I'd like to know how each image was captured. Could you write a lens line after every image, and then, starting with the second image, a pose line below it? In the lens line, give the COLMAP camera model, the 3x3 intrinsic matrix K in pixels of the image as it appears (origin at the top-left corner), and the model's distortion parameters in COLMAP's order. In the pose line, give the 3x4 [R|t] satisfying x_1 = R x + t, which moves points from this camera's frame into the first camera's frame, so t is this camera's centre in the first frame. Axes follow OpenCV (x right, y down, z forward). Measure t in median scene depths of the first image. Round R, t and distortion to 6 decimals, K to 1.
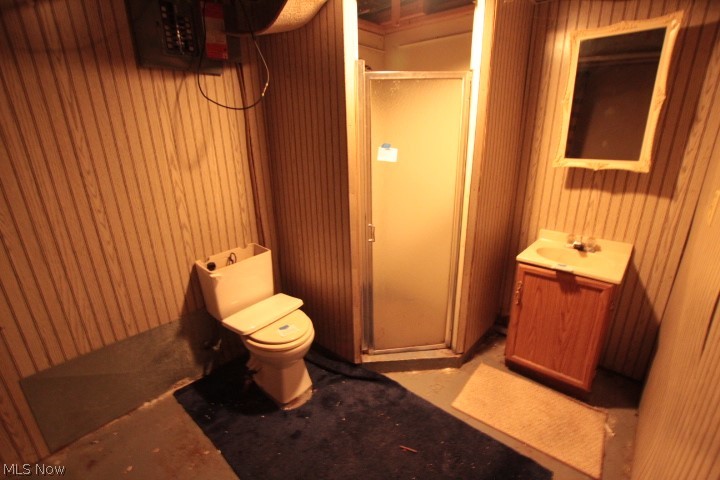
lens RADIAL K [[348.8, 0, 361.1], [0, 348.8, 255.1], [0, 0, 1]] dist [0.001458, 0.000130]
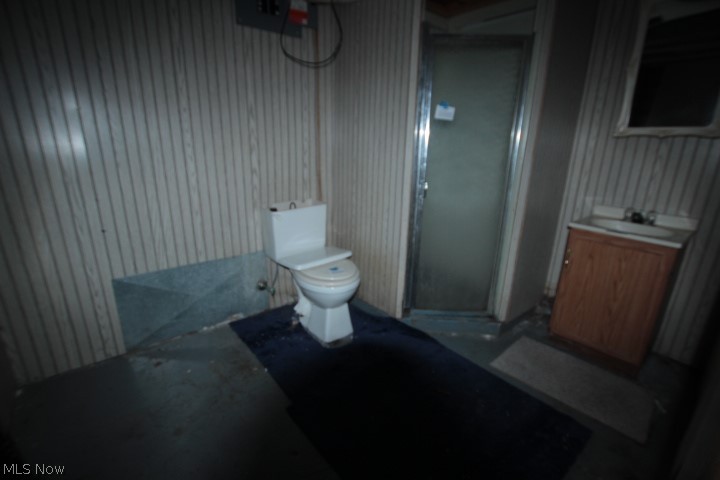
lens RADIAL K [[348.8, 0, 361.1], [0, 348.8, 255.1], [0, 0, 1]] dist [0.001458, 0.000130]
pose [[0.988653, 0.084462, -0.124220, -0.007631], [-0.089512, 0.995348, -0.035640, 0.193692], [0.120632, 0.046354, 0.991614, -0.054596]]
